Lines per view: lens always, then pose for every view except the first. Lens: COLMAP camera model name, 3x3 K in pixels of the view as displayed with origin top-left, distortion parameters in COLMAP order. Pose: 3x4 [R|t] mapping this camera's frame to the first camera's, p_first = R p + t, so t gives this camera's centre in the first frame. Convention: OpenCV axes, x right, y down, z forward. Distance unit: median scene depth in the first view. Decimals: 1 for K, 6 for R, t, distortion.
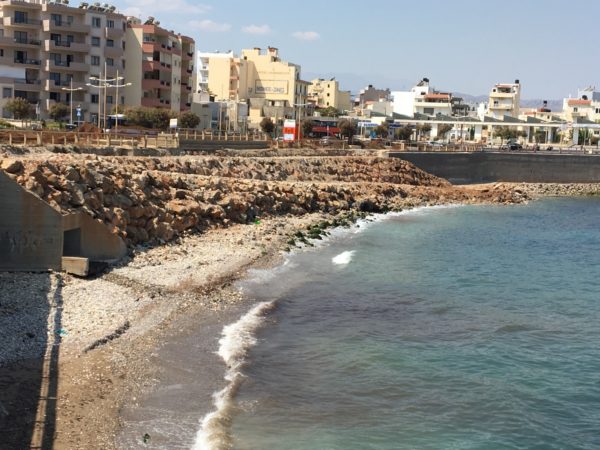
lens RADIAL K [[872.2, 0, 300.0], [0, 872.2, 225.0], [0, 0, 1]] dist [0.062465, 0.060692]
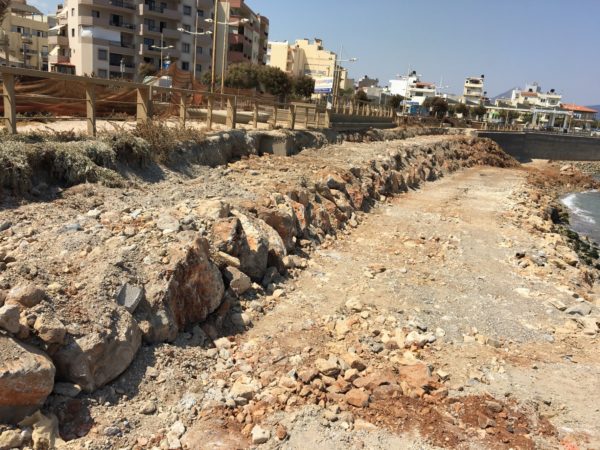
lens RADIAL K [[504.7, 0, 300.0], [0, 504.7, 225.0], [0, 0, 1]] dist [0.087550, -0.129626]
pose [[0.998767, 0.049414, 0.004762, -0.086931], [-0.049620, 0.990799, 0.125920, -0.035743], [0.001504, -0.126001, 0.992029, 0.355220]]
